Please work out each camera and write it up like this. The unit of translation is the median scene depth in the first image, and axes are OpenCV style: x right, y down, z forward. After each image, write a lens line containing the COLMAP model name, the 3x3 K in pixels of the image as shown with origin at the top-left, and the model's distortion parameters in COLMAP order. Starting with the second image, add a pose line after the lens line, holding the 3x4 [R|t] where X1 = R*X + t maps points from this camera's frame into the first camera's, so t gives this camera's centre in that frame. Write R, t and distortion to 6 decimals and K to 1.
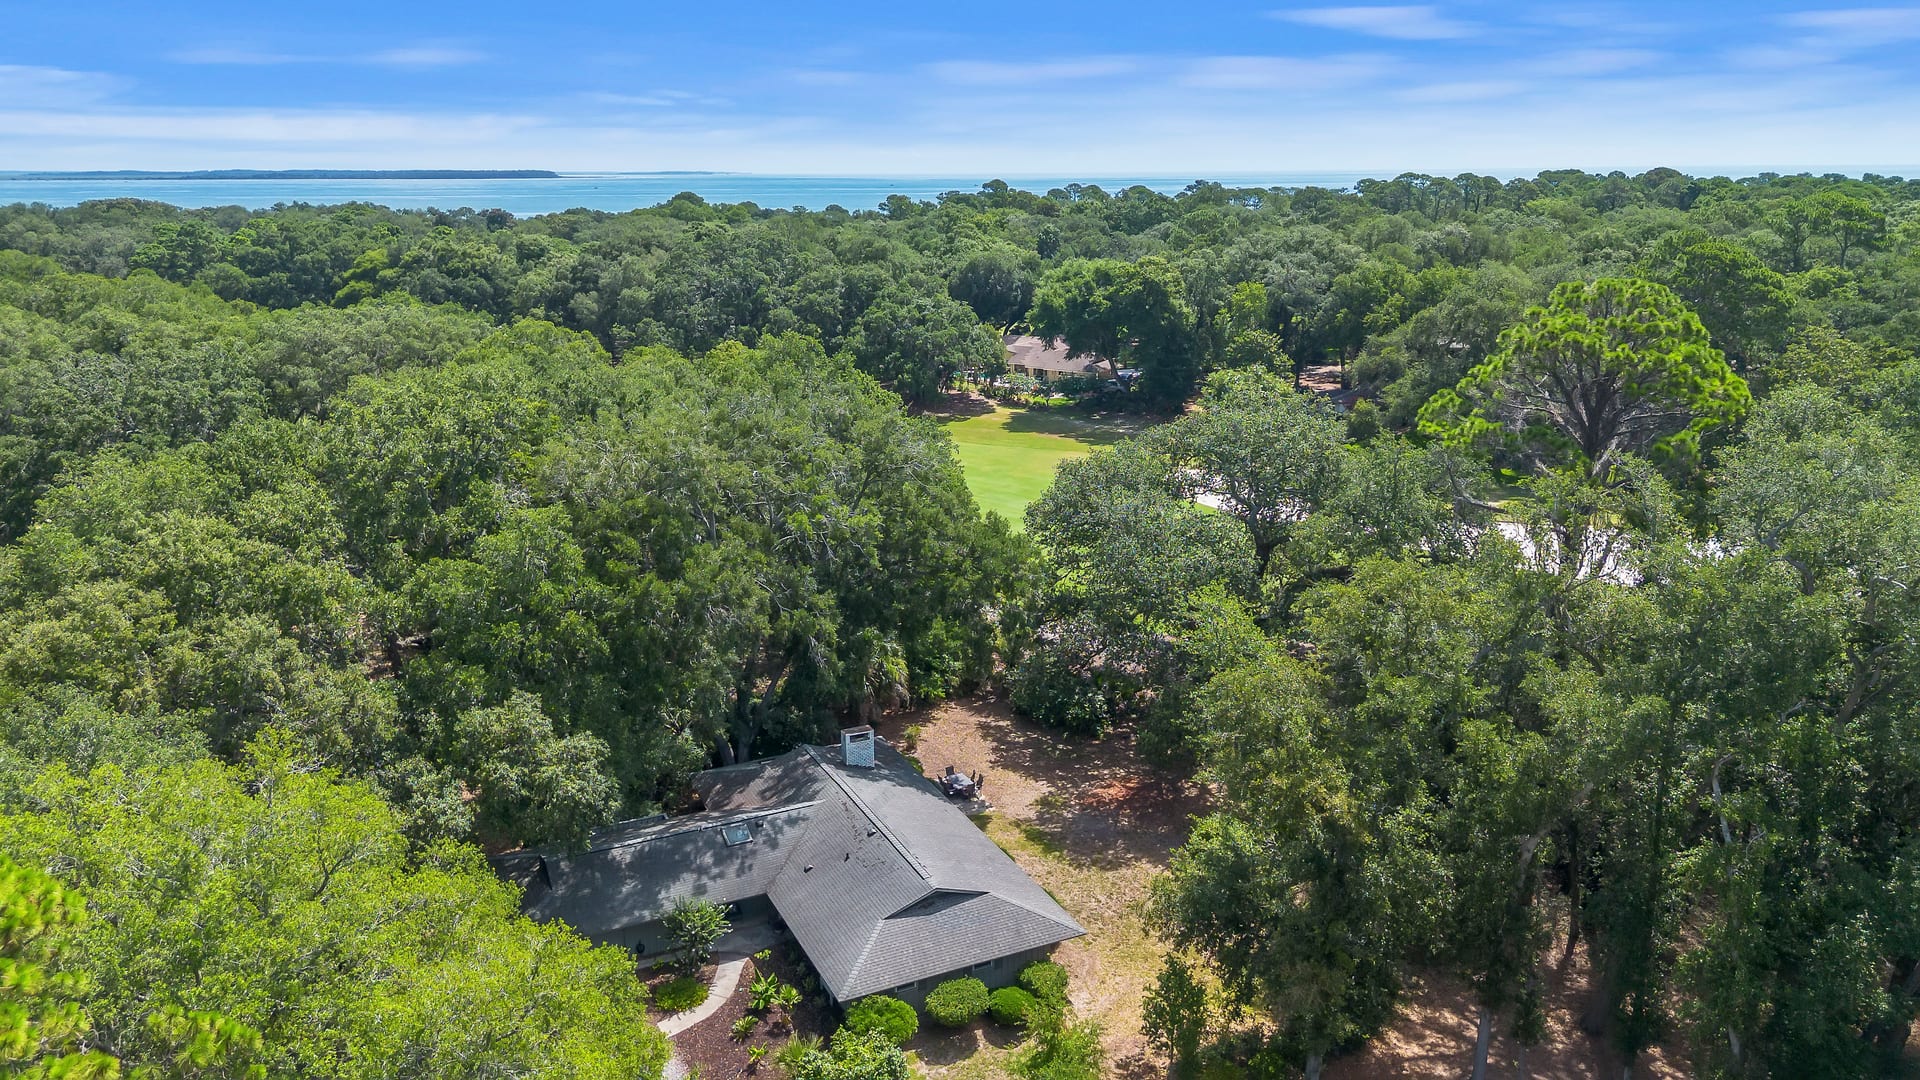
lens RADIAL K [[1350.8, 0, 959.2], [0, 1350.8, 548.0], [0, 0, 1]] dist [0.087399, -0.094247]
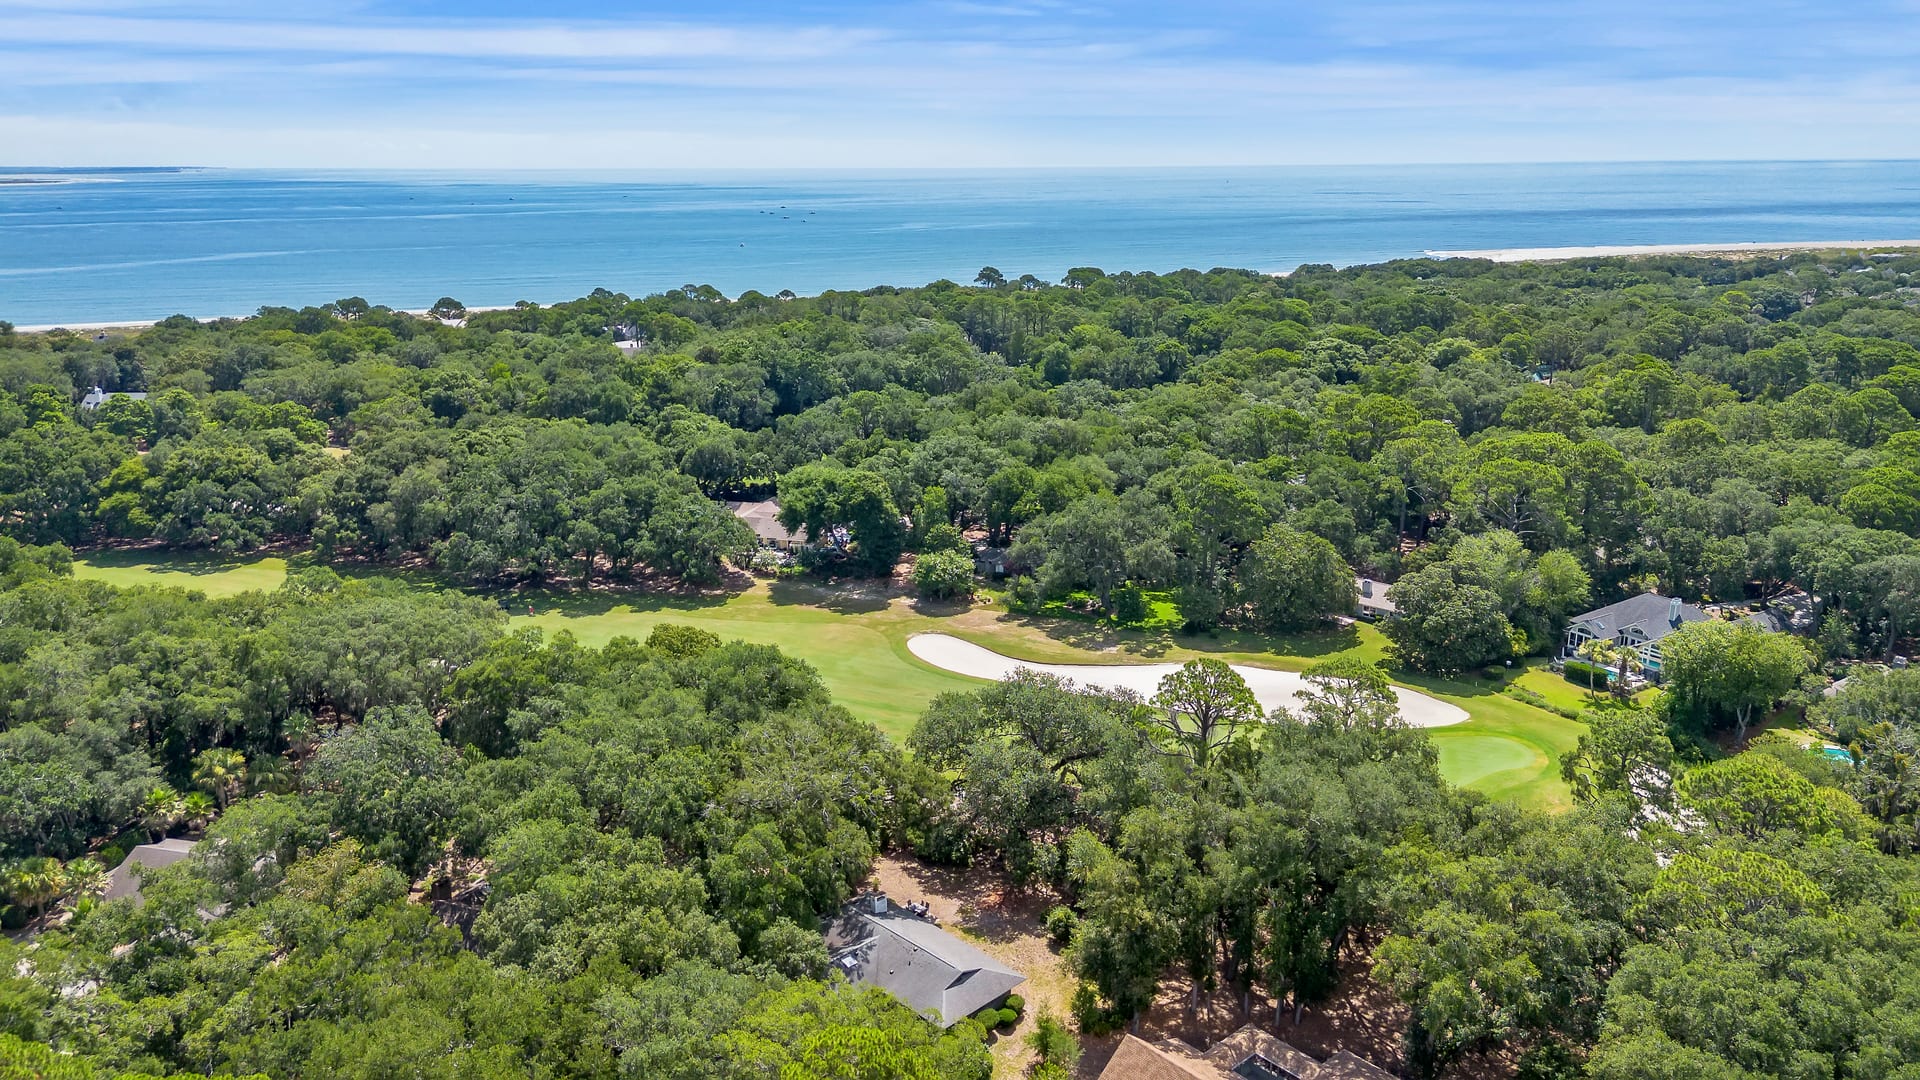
lens RADIAL K [[1350.8, 0, 959.2], [0, 1350.8, 548.0], [0, 0, 1]] dist [0.087399, -0.094247]
pose [[0.945586, -0.089245, 0.312893, -0.215490], [0.087883, 0.995959, 0.018483, -0.156887], [-0.313278, 0.010021, 0.949609, -0.365209]]
